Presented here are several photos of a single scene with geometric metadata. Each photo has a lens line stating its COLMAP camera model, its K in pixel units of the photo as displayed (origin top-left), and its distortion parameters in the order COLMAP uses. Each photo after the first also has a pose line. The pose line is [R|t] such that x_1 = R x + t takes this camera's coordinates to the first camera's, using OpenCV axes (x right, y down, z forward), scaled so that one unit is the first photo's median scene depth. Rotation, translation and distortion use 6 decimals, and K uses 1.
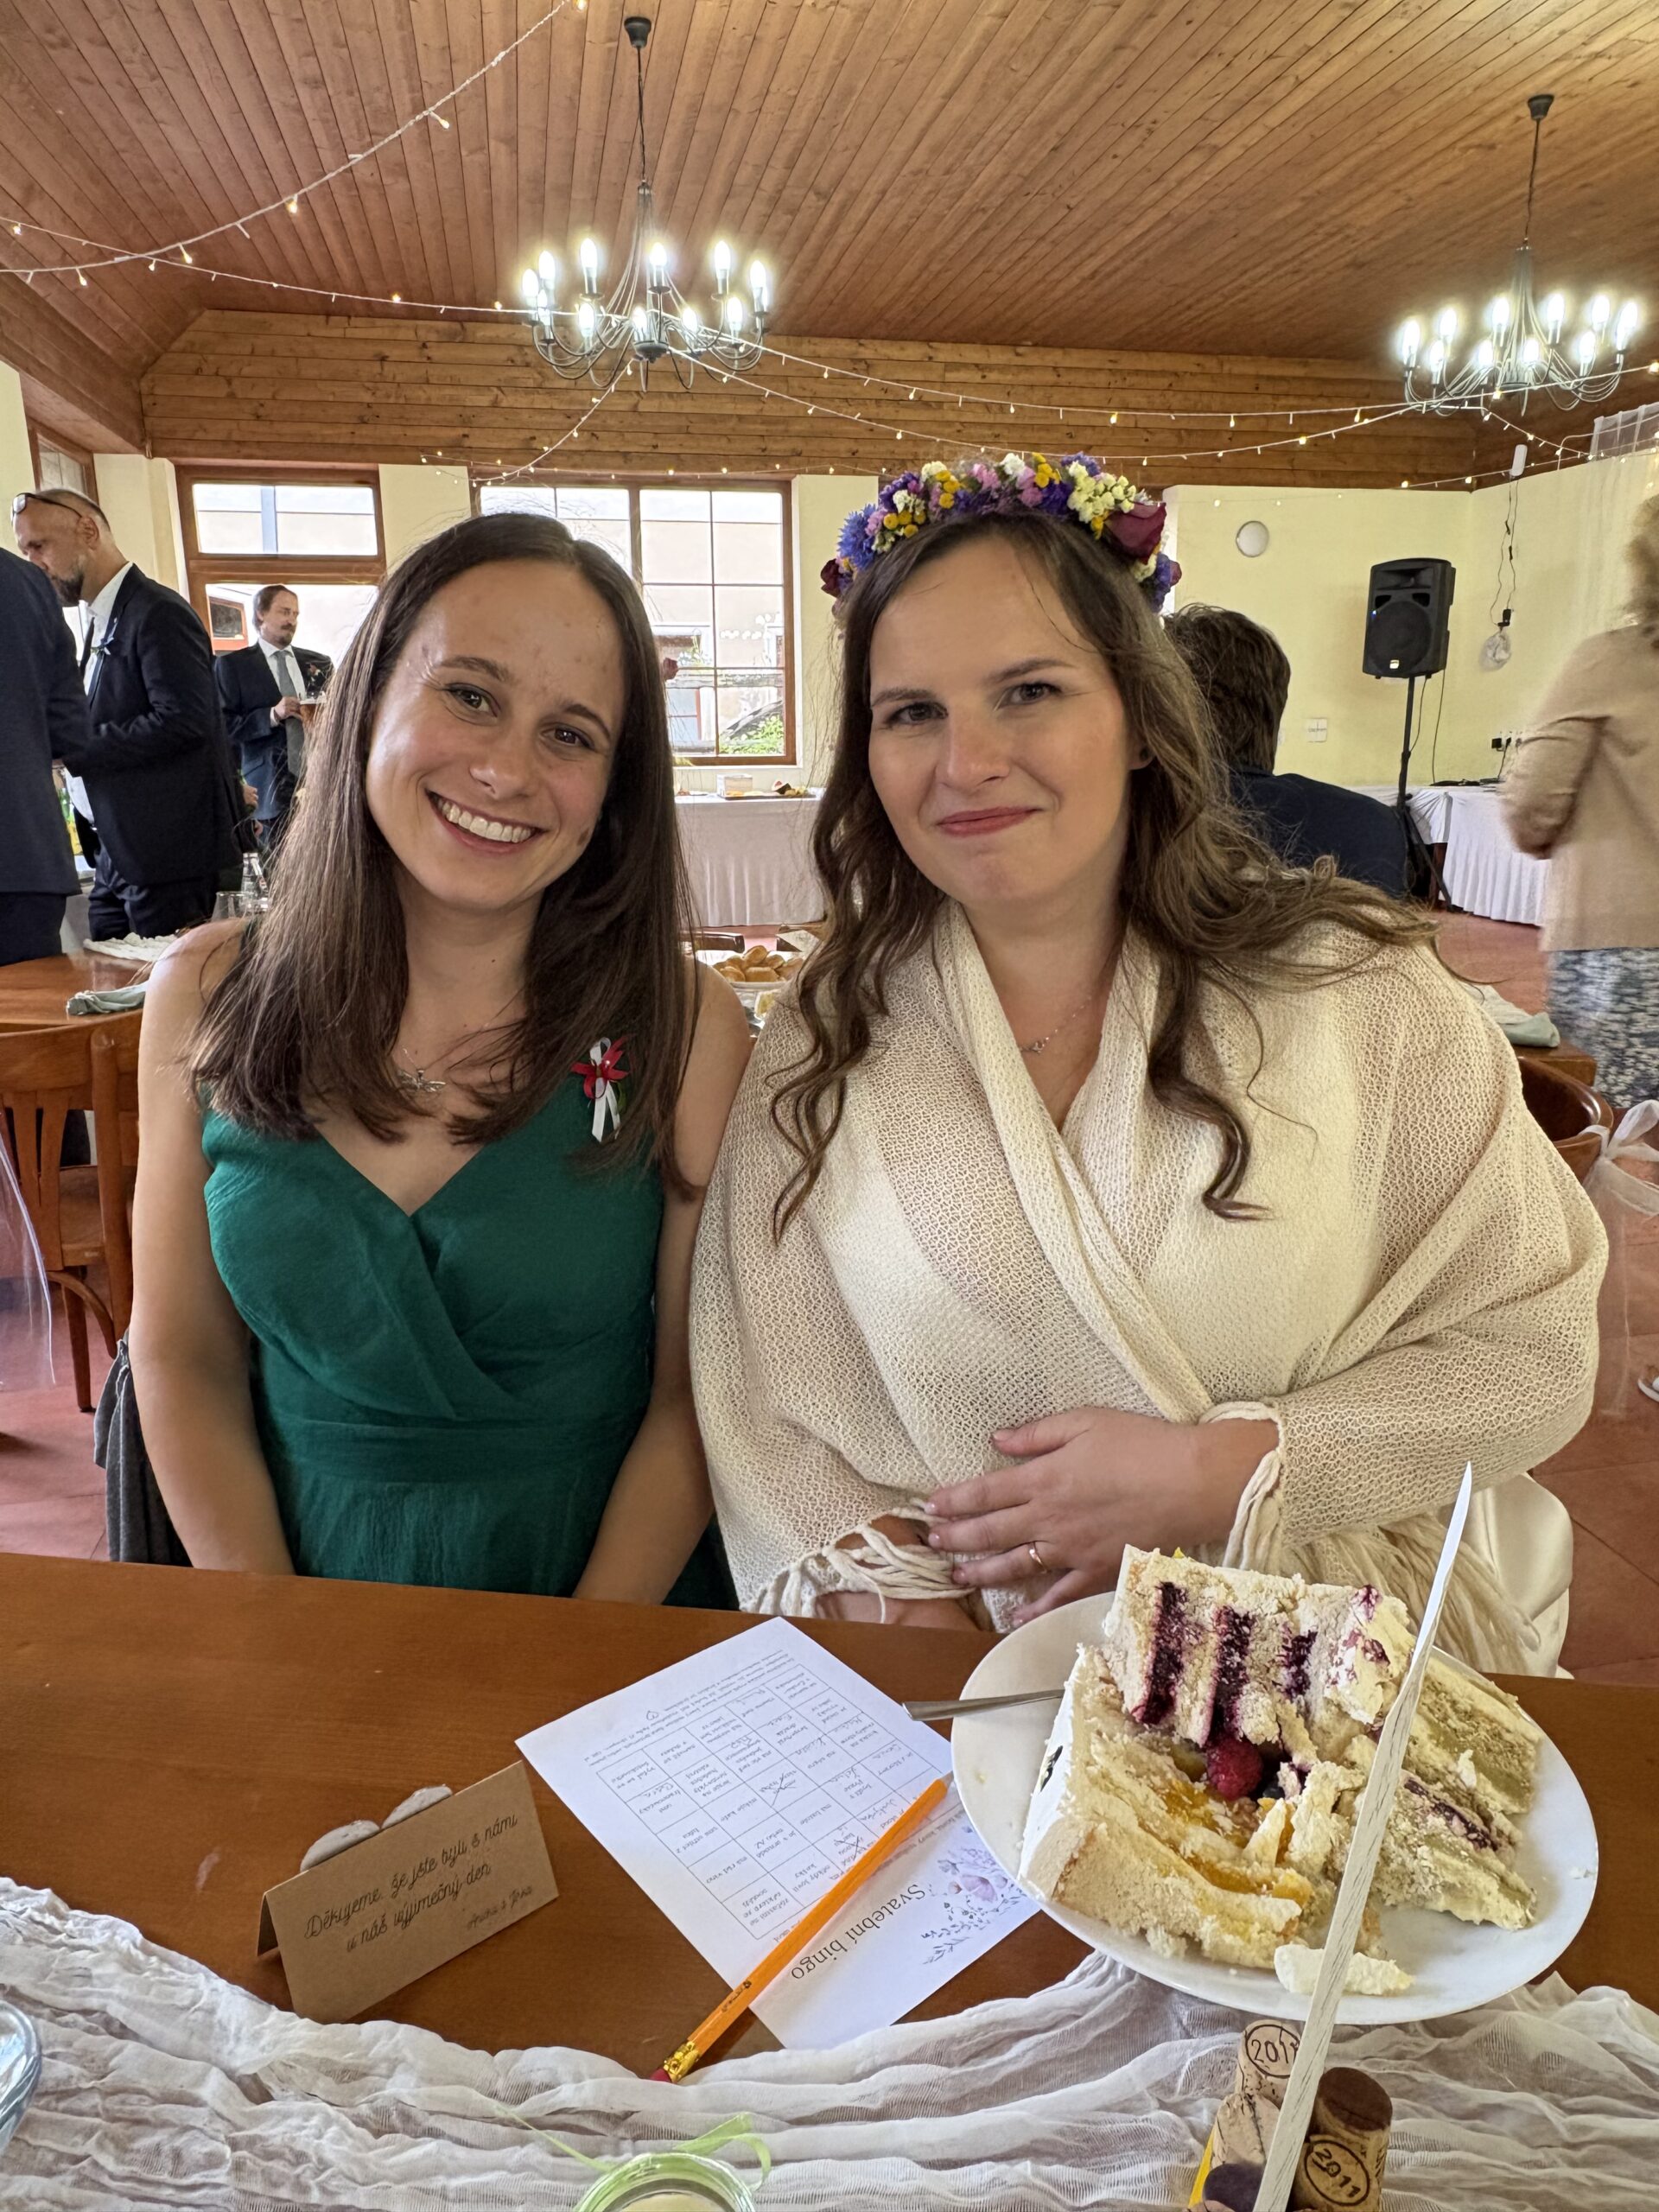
lens RADIAL K [[1428.6, 0, 830.3], [0, 1428.6, 1096.0], [0, 0, 1]] dist [-0.019882, 0.004474]
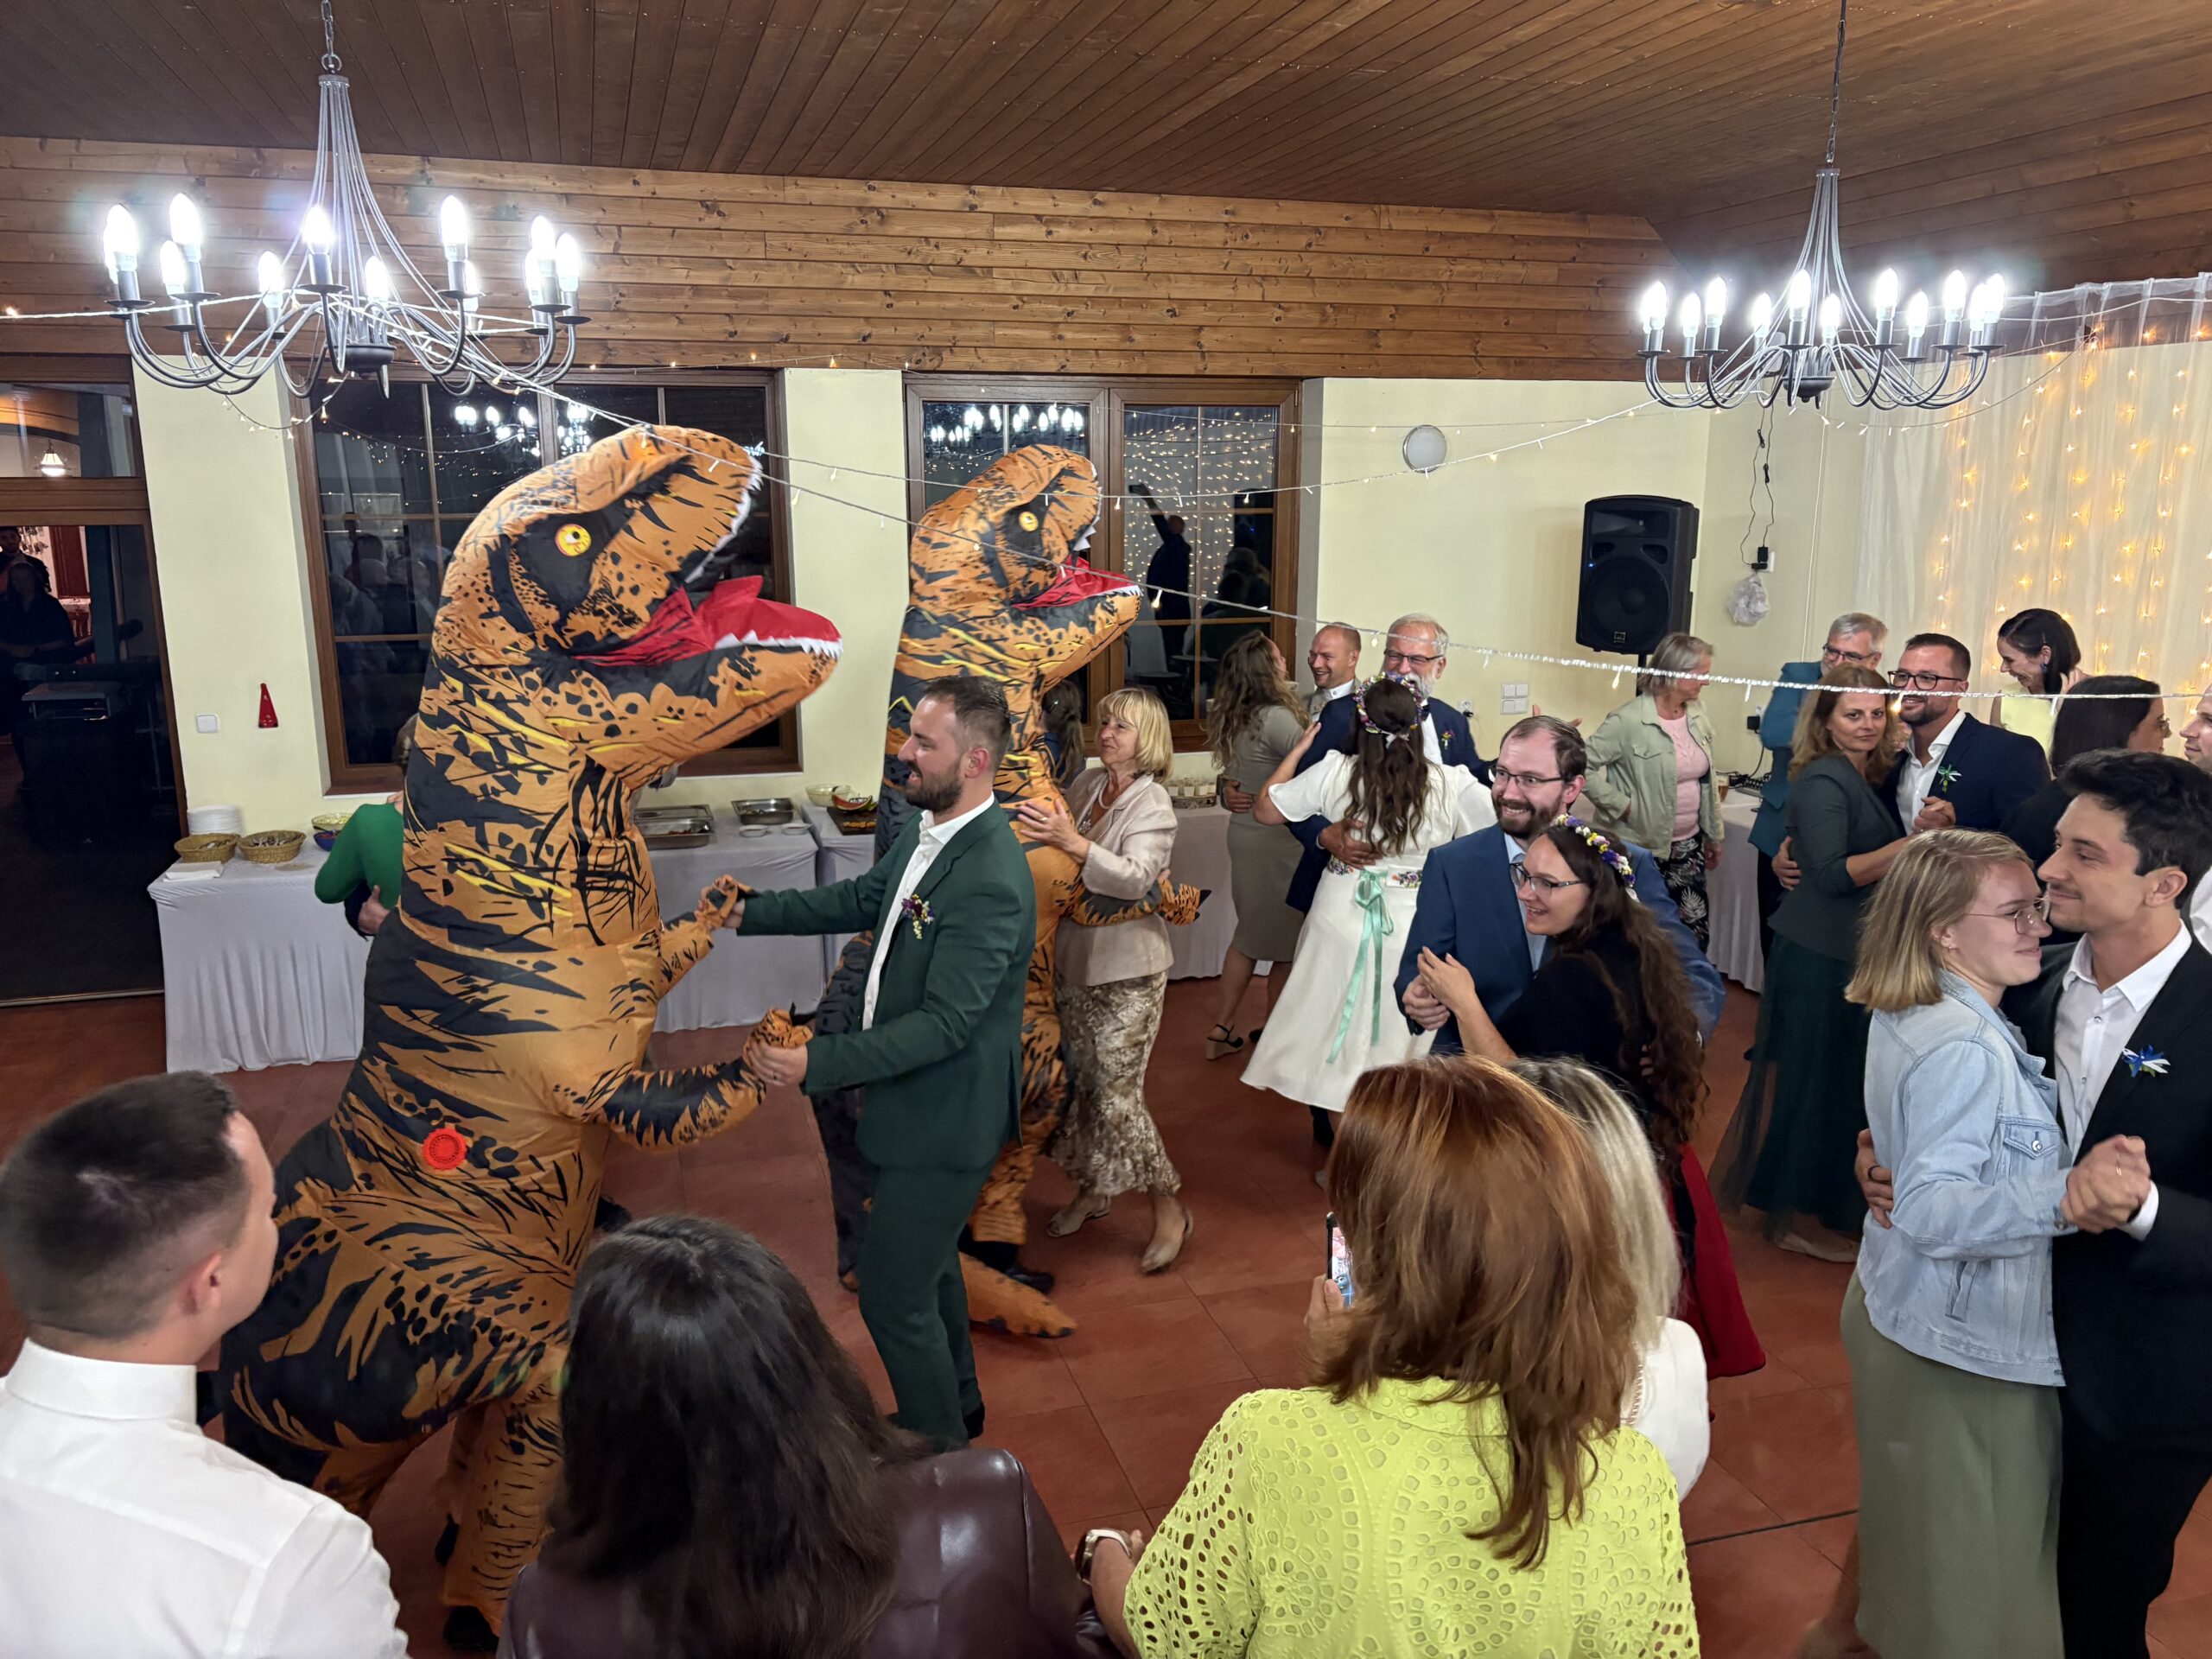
lens RADIAL K [[1666.1, 0, 1119.8], [0, 1666.1, 844.2], [0, 0, 1]] dist [0.013119, -0.021056]
pose [[0.995295, -0.012556, 0.096069, 0.060025], [0.016288, 0.999139, -0.038167, -0.171350], [-0.095507, 0.039552, 0.994643, 0.182442]]
